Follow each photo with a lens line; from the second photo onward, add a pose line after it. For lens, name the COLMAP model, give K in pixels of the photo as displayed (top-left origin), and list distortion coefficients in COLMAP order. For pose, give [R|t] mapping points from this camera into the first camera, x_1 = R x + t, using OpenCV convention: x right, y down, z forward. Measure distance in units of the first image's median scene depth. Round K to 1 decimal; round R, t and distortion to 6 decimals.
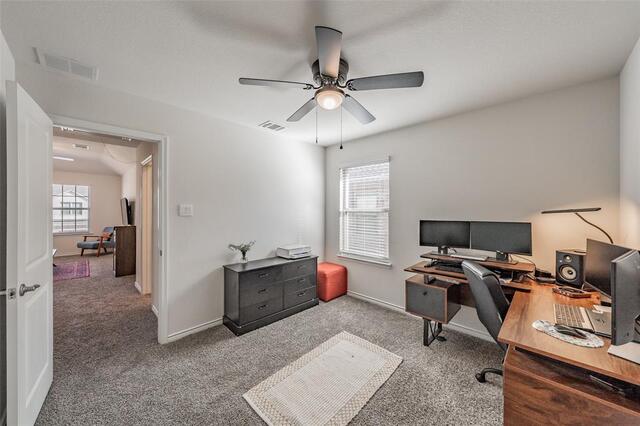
lens RADIAL K [[234.4, 0, 321.5], [0, 234.4, 209.4], [0, 0, 1]] dist [-0.004341, 0.000665]
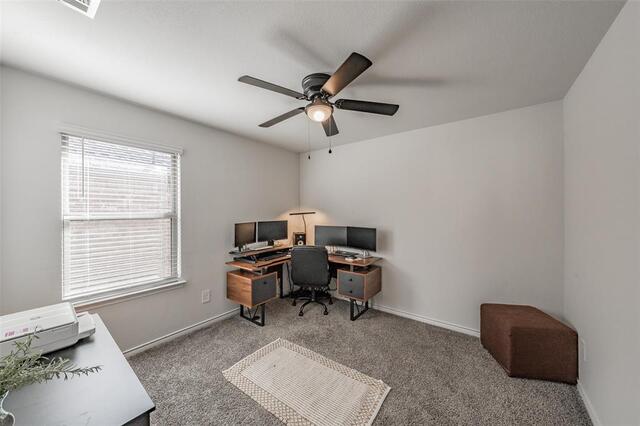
lens RADIAL K [[234.4, 0, 320.5], [0, 234.4, 211.3], [0, 0, 1]] dist [-0.004341, 0.000665]
pose [[-0.145003, -0.007803, 0.989400, -0.815401], [-0.002158, 0.999969, 0.007571, -0.022665], [-0.989429, -0.001037, -0.145015, 0.907838]]
